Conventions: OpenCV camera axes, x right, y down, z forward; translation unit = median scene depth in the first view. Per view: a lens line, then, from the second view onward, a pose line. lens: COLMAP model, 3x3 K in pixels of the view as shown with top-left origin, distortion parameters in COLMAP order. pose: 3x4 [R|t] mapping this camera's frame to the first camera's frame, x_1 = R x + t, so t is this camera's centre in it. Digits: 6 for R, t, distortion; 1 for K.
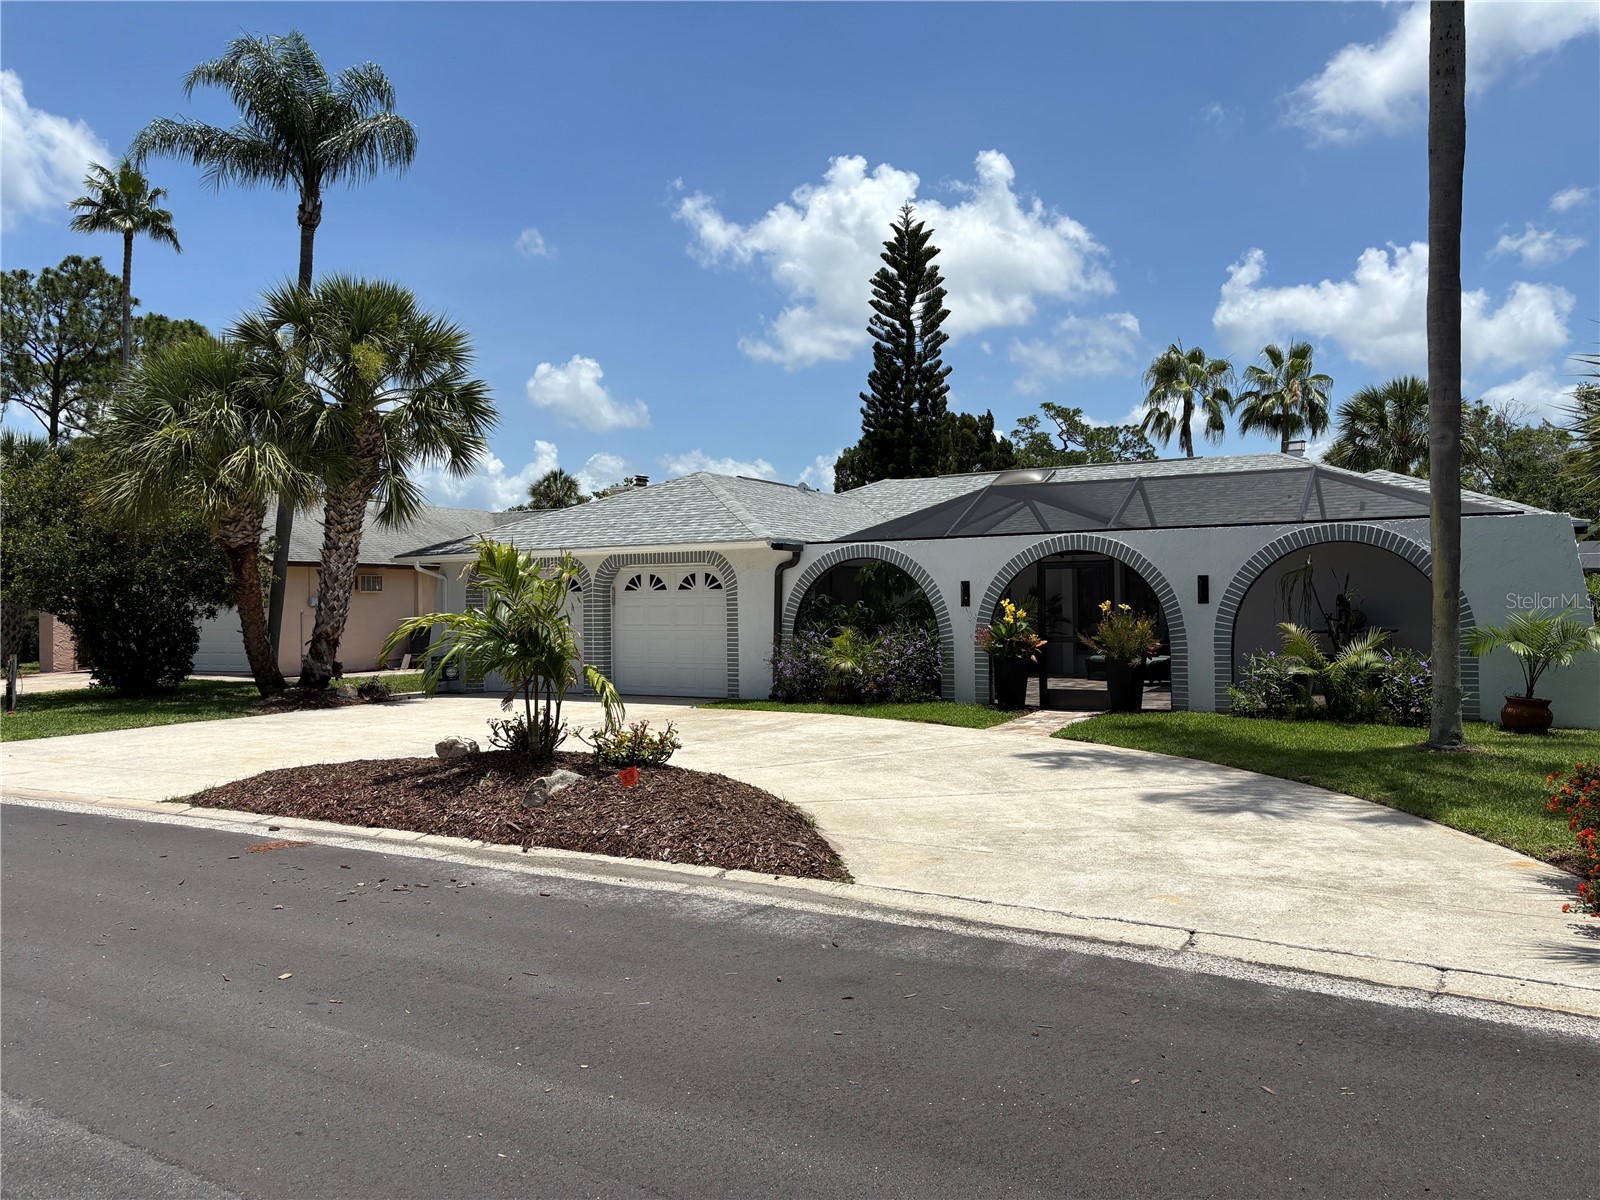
lens RADIAL K [[1206.8, 0, 793.5], [0, 1206.8, 615.5], [0, 0, 1]] dist [0.084831, -0.122114]
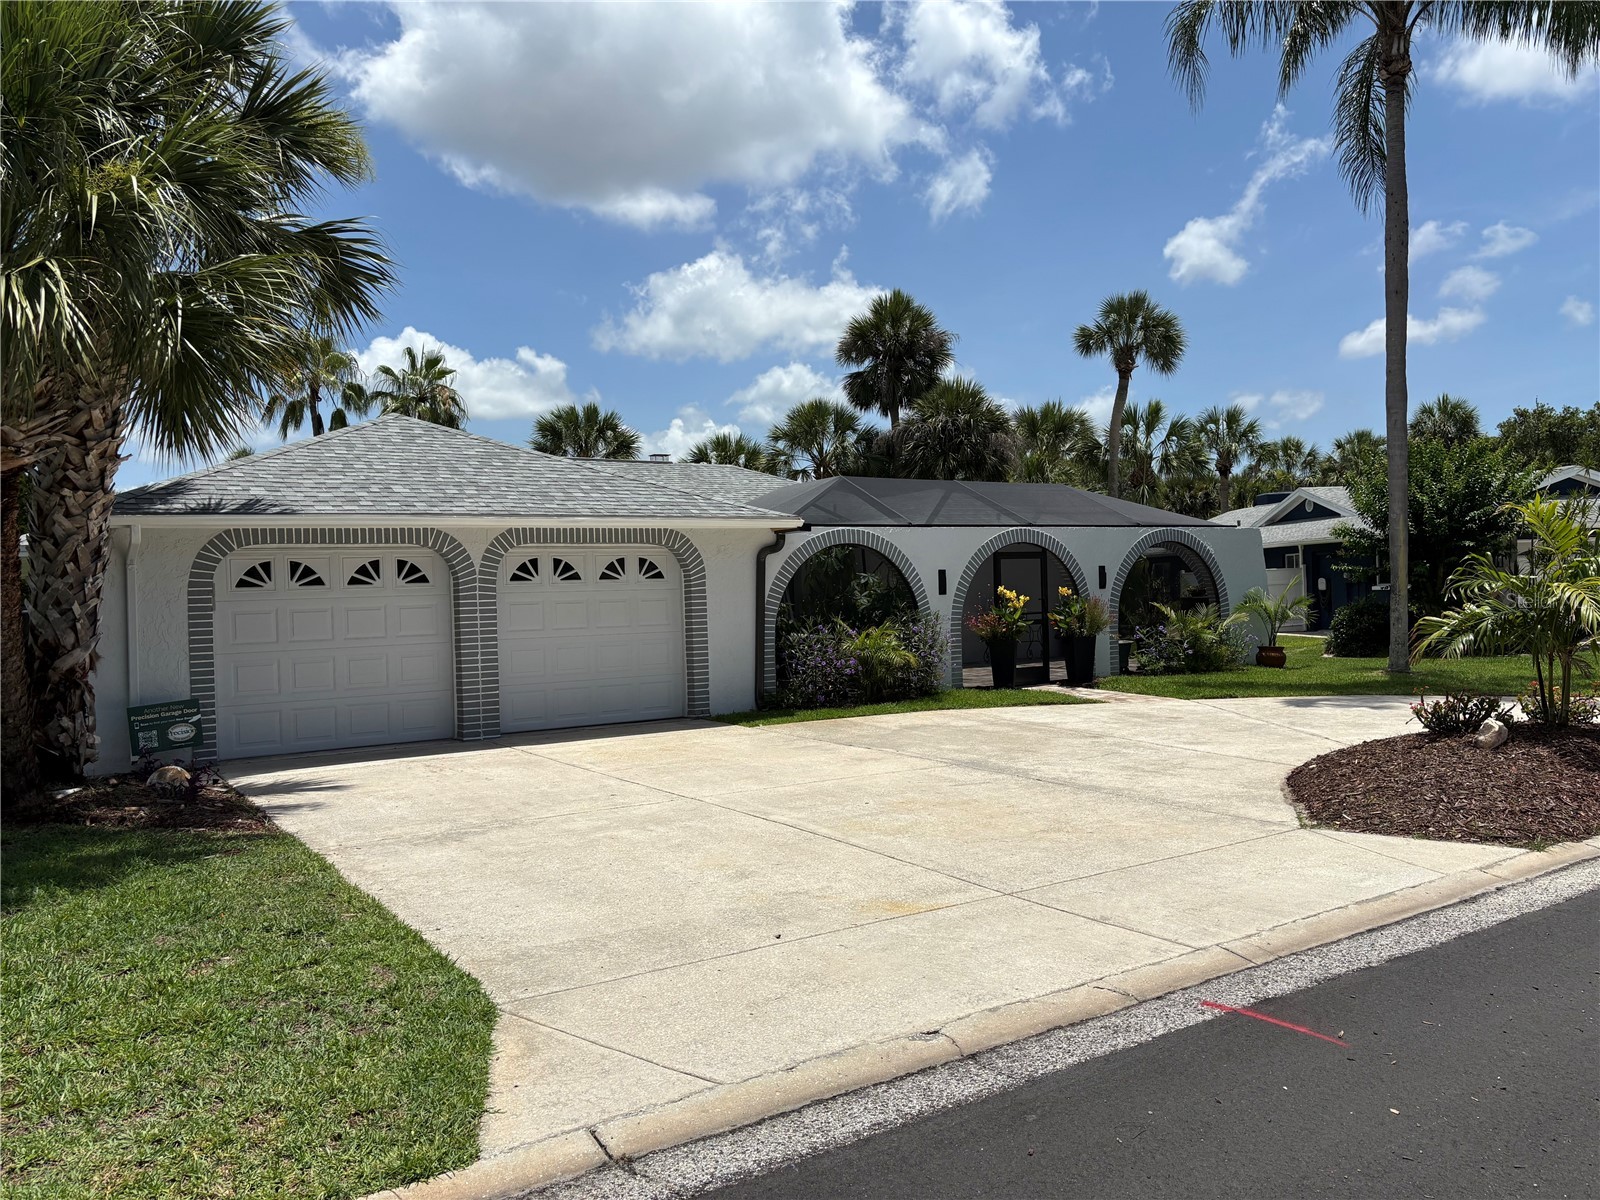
lens RADIAL K [[1215.6, 0, 792.7], [0, 1215.6, 599.1], [0, 0, 1]] dist [0.072789, -0.082382]
pose [[0.447283, -0.006235, 0.894371, -0.760266], [0.032714, 0.999421, -0.009393, 0.001613], [-0.893794, 0.033459, 0.447227, 0.602089]]
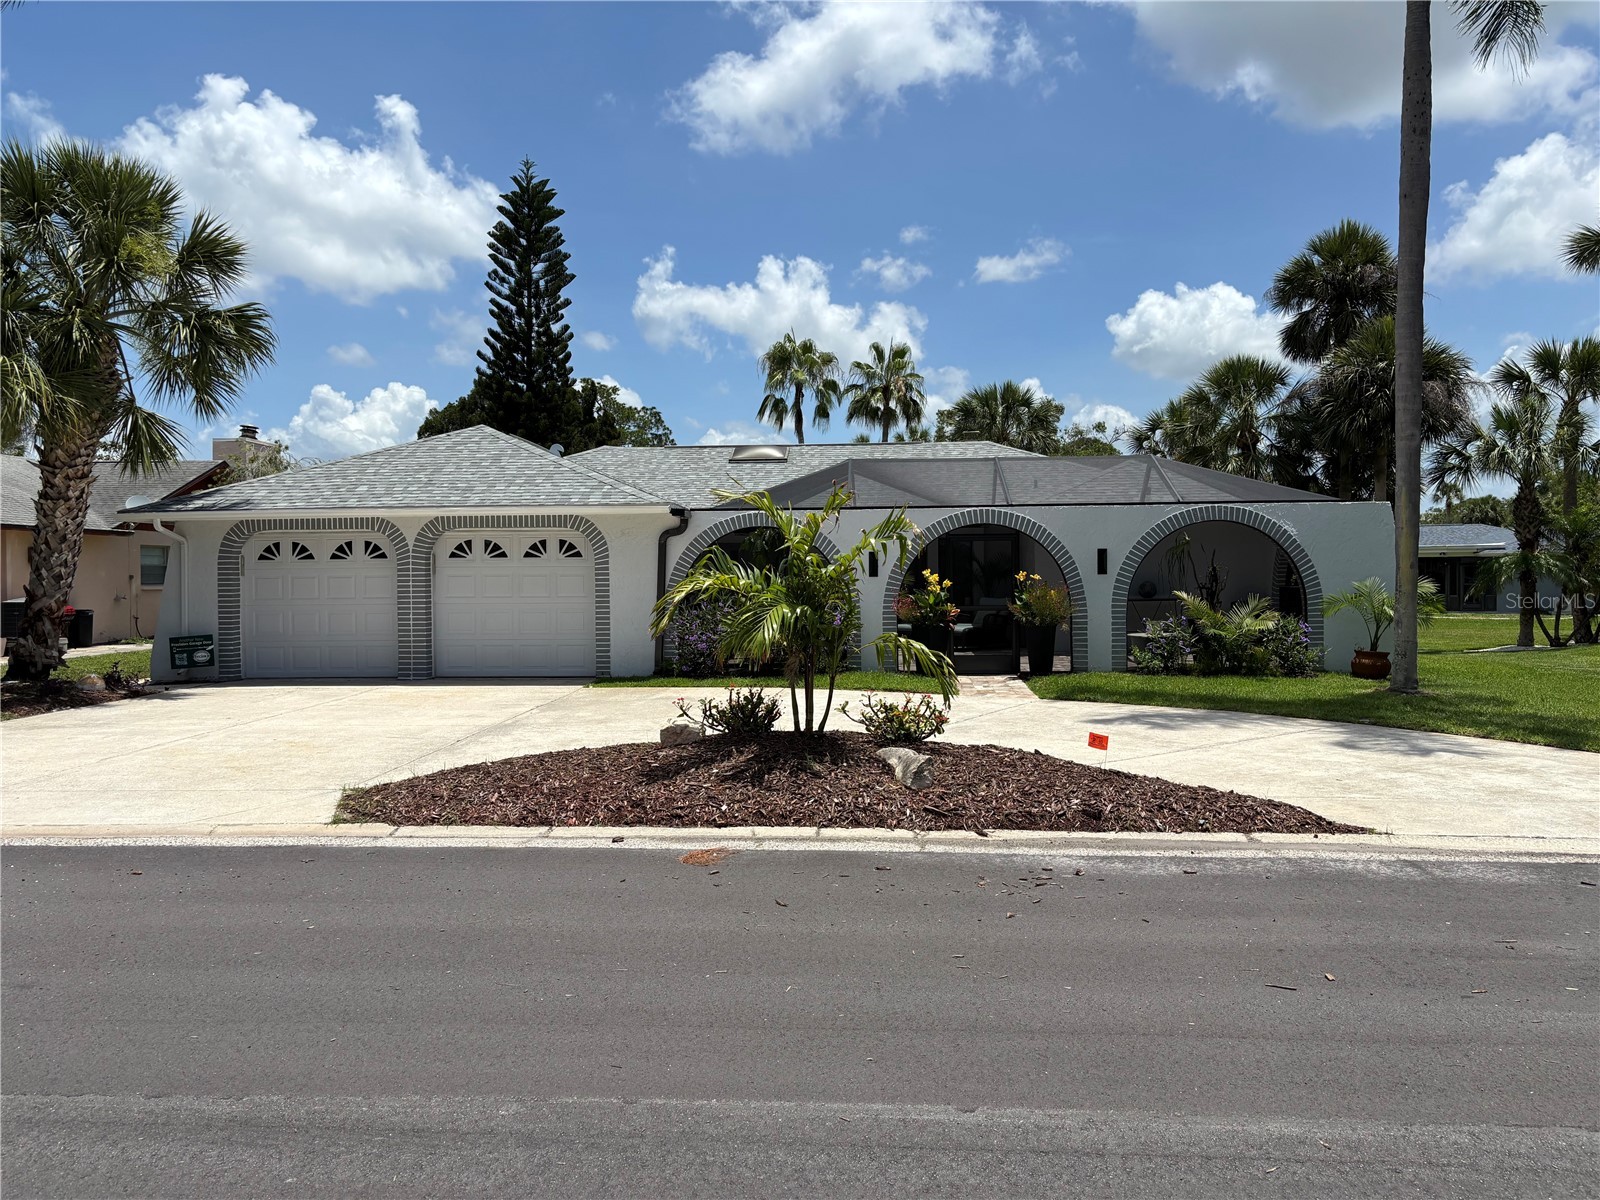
lens RADIAL K [[1206.8, 0, 793.5], [0, 1206.8, 615.5], [0, 0, 1]] dist [0.084831, -0.122114]
pose [[0.896660, -0.009722, 0.442614, -0.336441], [0.001637, 0.999825, 0.018645, 0.005537], [-0.442718, -0.015993, 0.896518, 0.113893]]
